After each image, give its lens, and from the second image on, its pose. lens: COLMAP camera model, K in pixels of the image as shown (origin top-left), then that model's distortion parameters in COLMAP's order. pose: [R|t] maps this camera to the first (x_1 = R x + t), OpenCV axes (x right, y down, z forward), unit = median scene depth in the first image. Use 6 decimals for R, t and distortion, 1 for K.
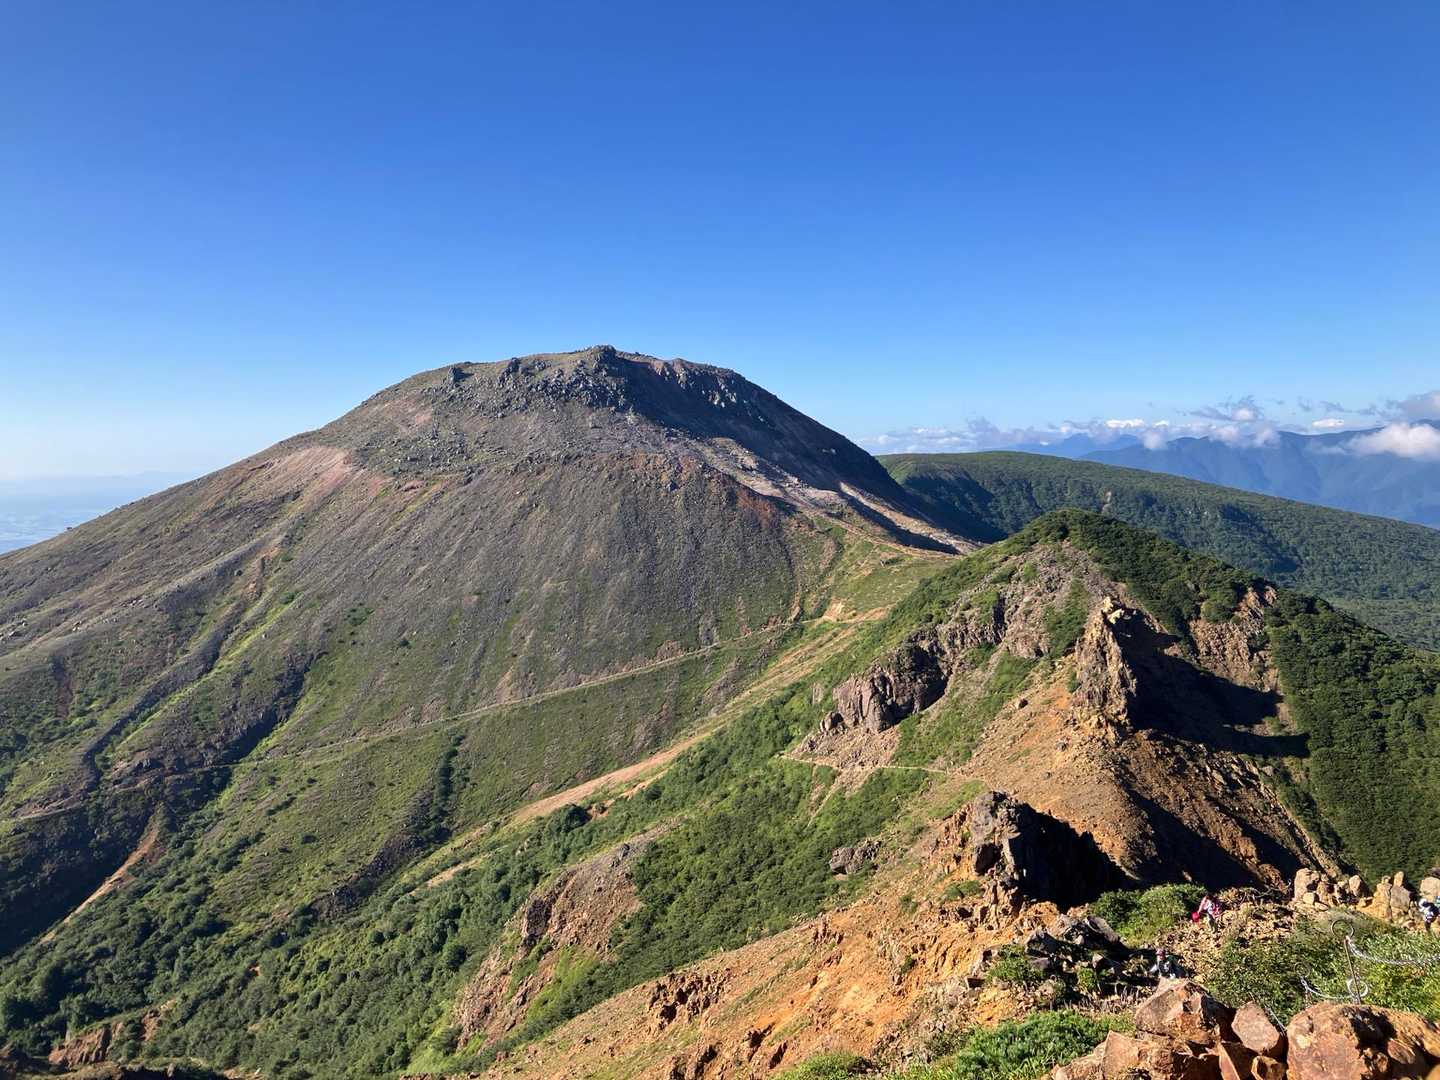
lens RADIAL K [[1167.1, 0, 718.3], [0, 1167.1, 527.6], [0, 0, 1]] dist [0.048797, 0.004731]
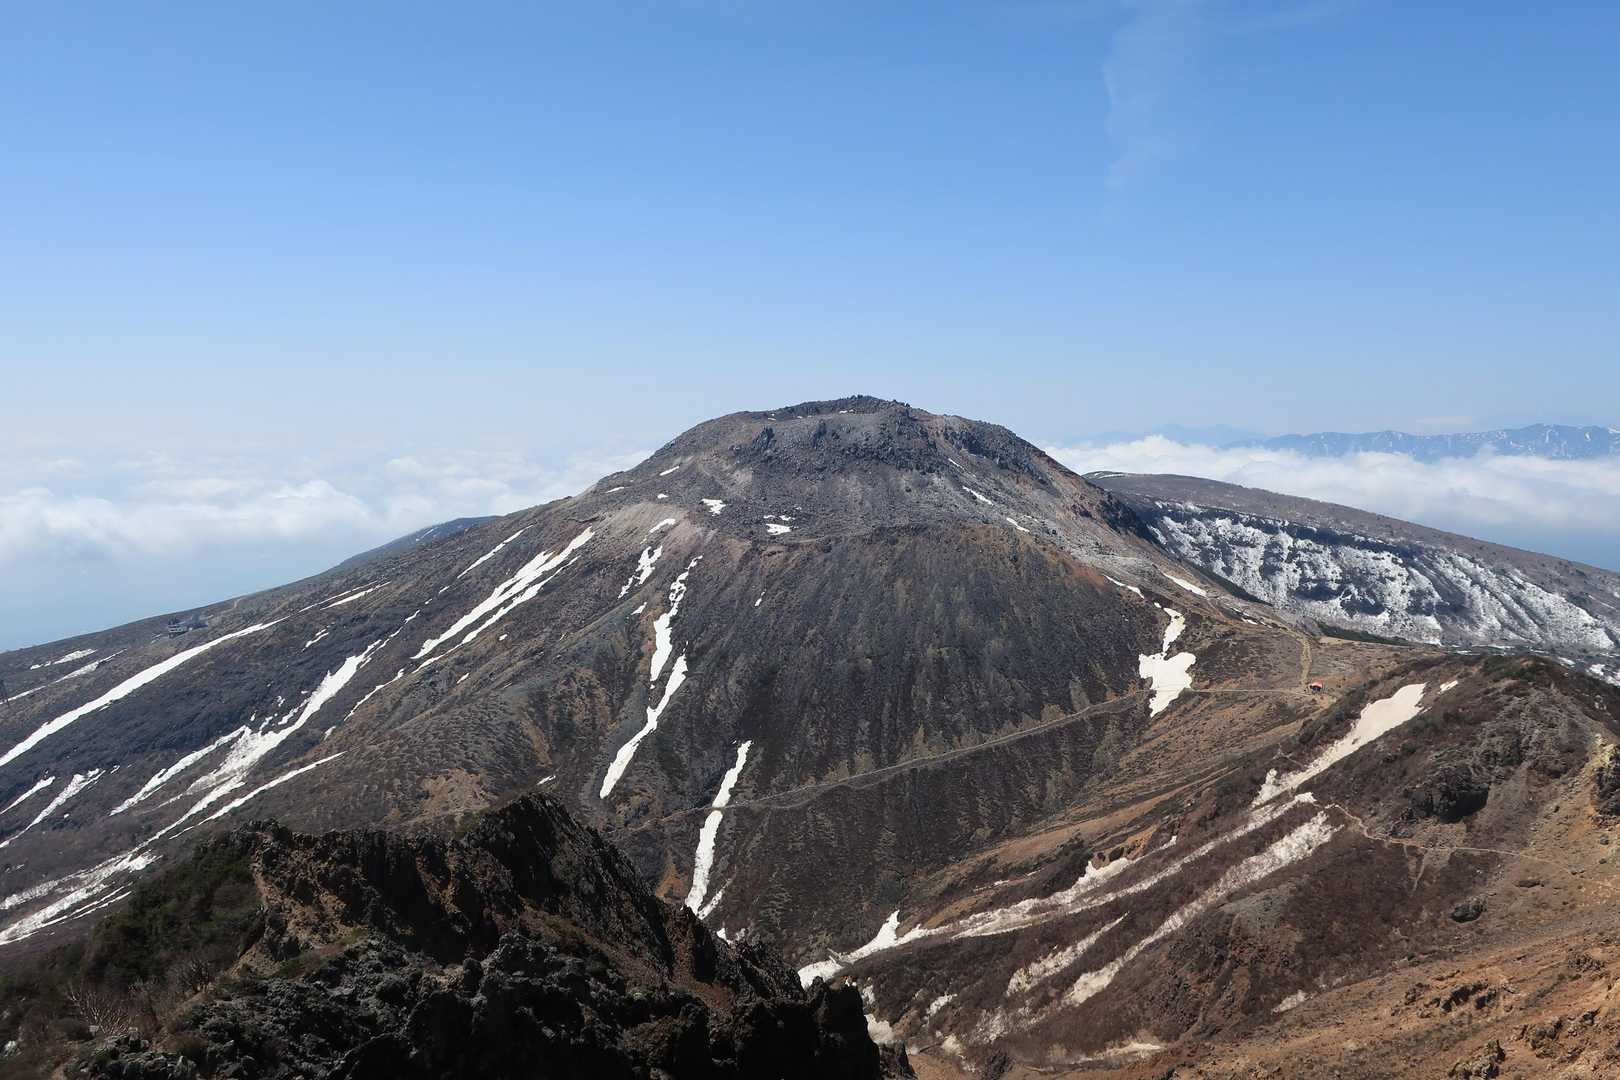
lens RADIAL K [[1307.8, 0, 807.9], [0, 1307.8, 533.8], [0, 0, 1]] dist [0.021513, 0.028393]
pose [[0.998571, 0.018737, 0.050049, -0.365101], [-0.019987, 0.999498, 0.024600, -0.103841], [-0.049563, -0.025565, 0.998444, -0.294953]]
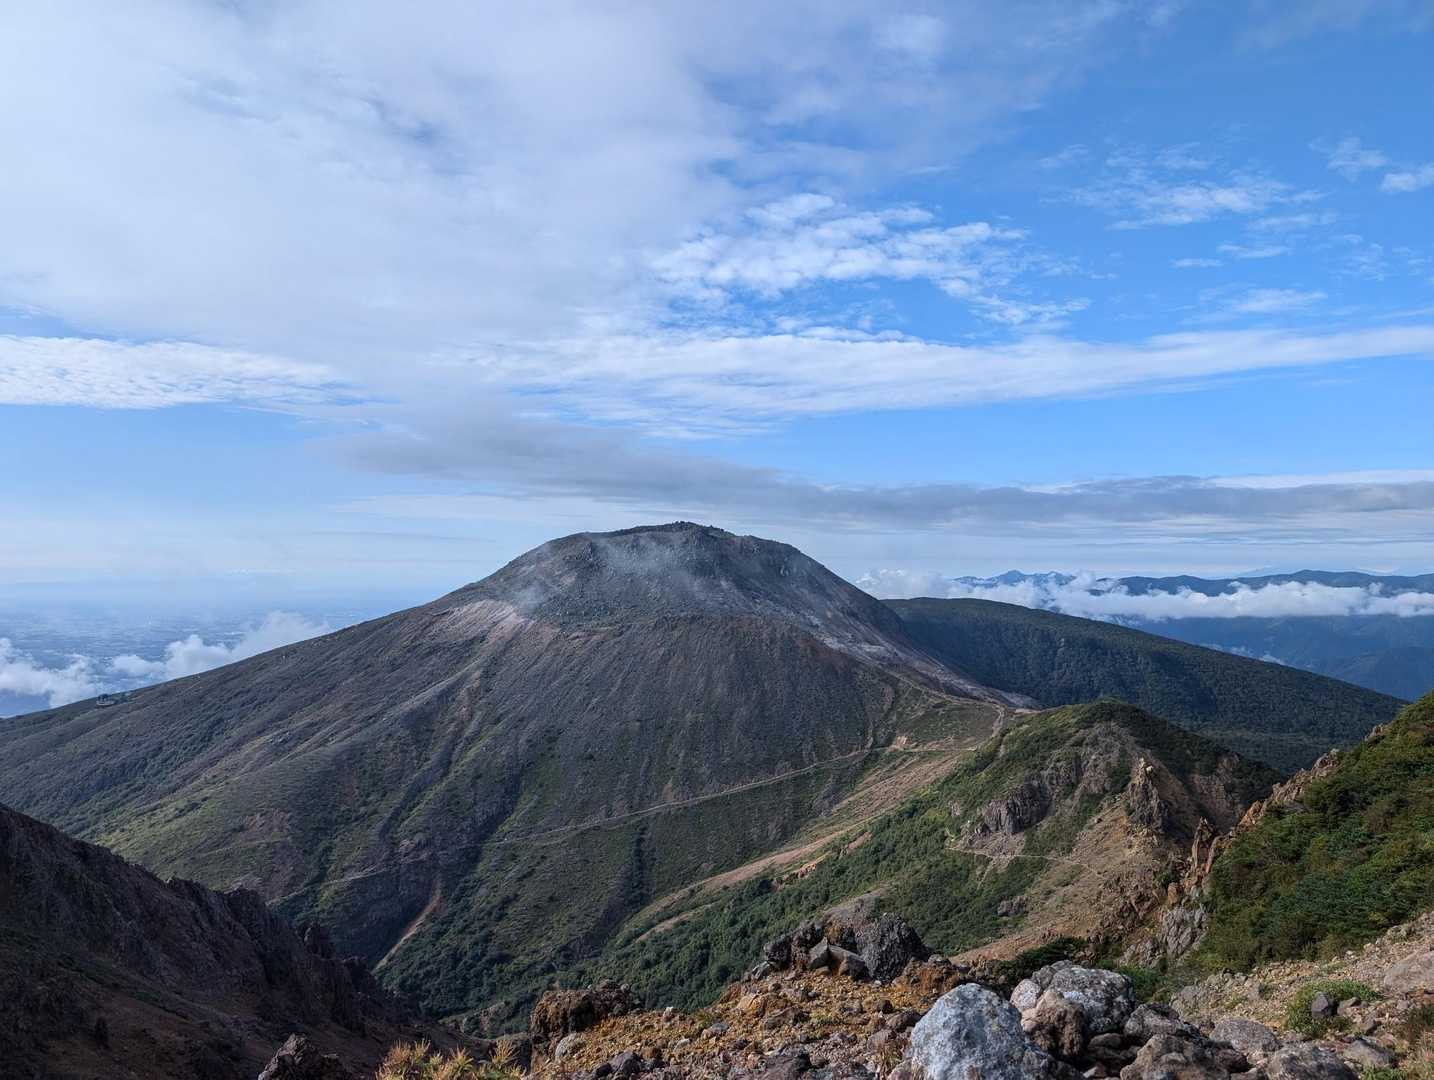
lens RADIAL K [[1042.3, 0, 717.2], [0, 1042.3, 536.3], [0, 0, 1]] dist [0.040859, 0.004002]
pose [[0.999152, 0.031422, 0.026600, -0.168043], [-0.028704, 0.994866, -0.097042, -0.047673], [-0.029513, 0.096196, 0.994925, -0.269157]]
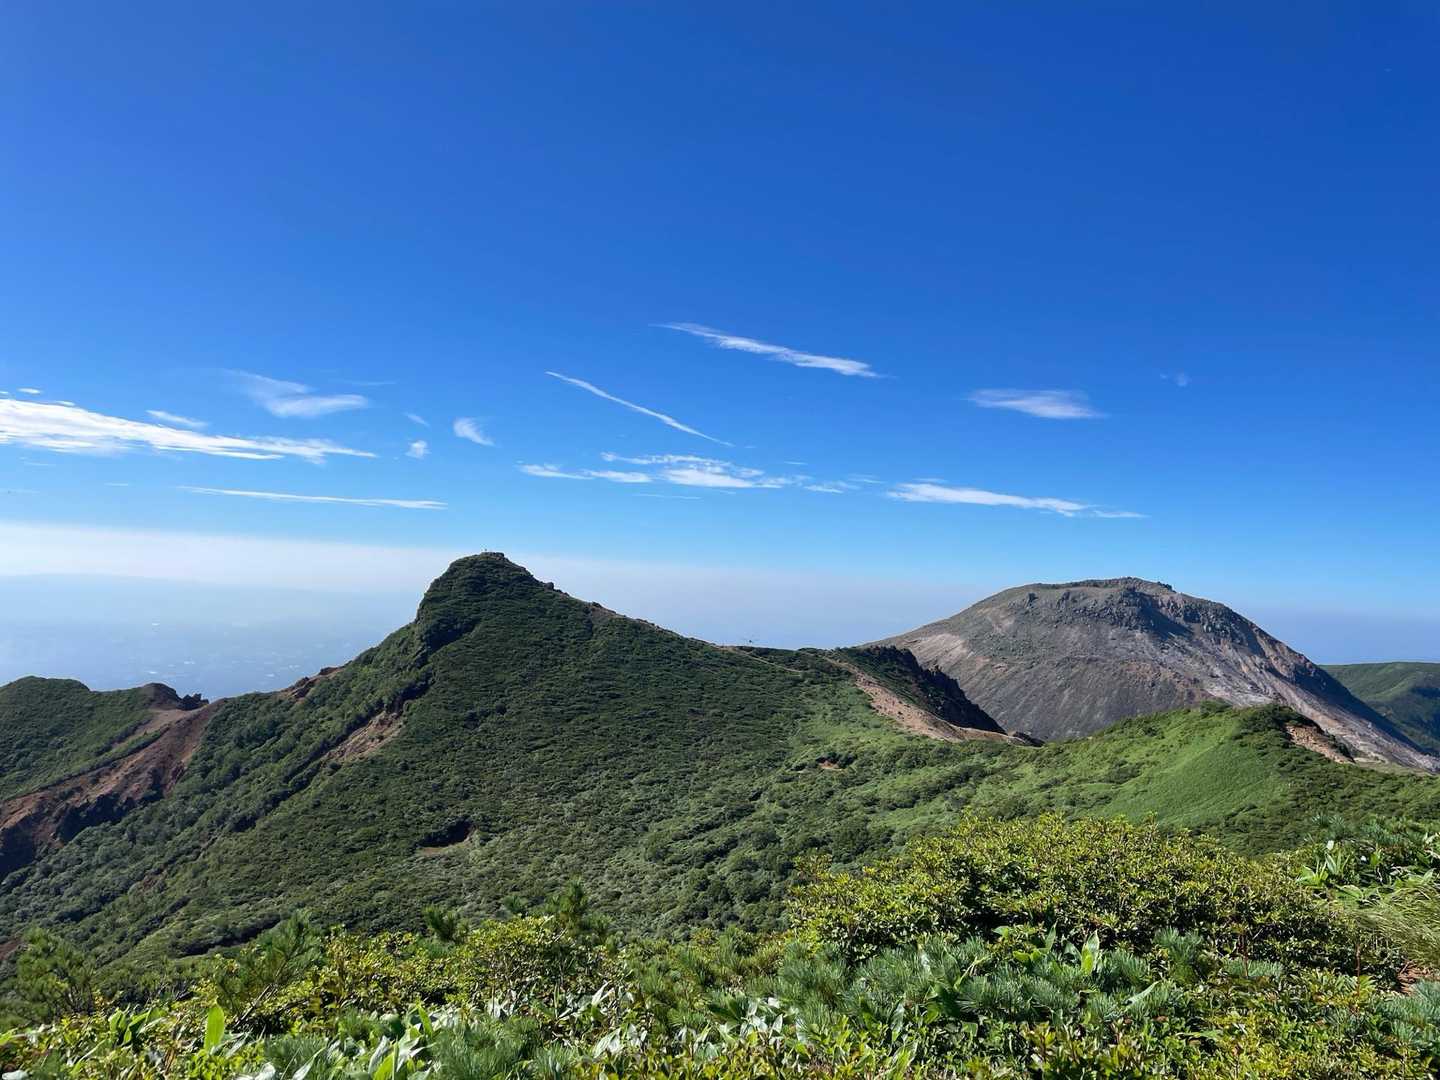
lens RADIAL K [[1167.1, 0, 721.3], [0, 1167.1, 532.0], [0, 0, 1]] dist [0.048797, 0.004731]
pose [[0.884292, 0.058550, -0.463250, 0.227593], [-0.108689, 0.990666, -0.082264, -0.055925], [0.454109, 0.123095, 0.882401, -1.012681]]
